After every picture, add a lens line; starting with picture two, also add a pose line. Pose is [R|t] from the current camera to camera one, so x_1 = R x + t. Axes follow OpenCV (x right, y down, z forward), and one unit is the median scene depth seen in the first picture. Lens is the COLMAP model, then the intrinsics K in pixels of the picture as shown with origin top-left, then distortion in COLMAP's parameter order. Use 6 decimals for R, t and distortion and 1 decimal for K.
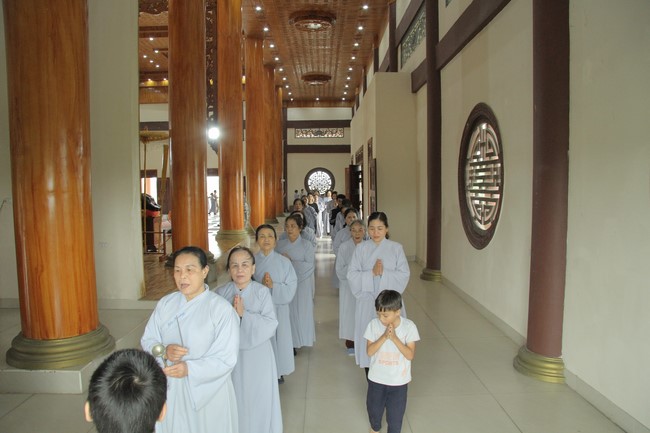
lens RADIAL K [[497.8, 0, 325.0], [0, 497.8, 216.5], [0, 0, 1]] dist [-0.096590, 0.002789]
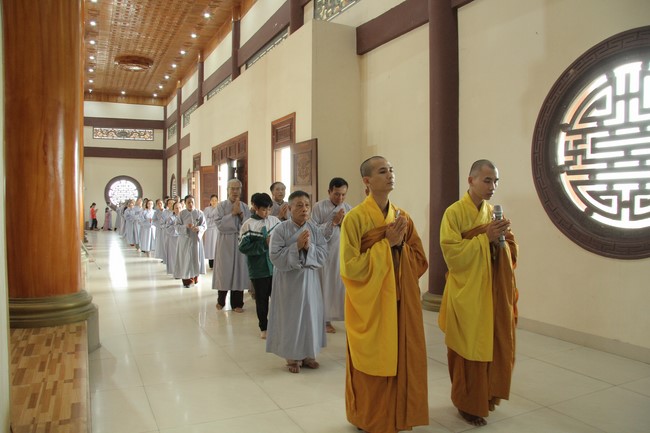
lens RADIAL K [[497.8, 0, 325.0], [0, 497.8, 216.5], [0, 0, 1]] dist [-0.096590, 0.002789]
pose [[0.901585, -0.005808, 0.432564, -0.062900], [0.022626, 0.999174, -0.033743, 0.004862], [-0.432010, 0.040210, 0.900972, 0.126104]]
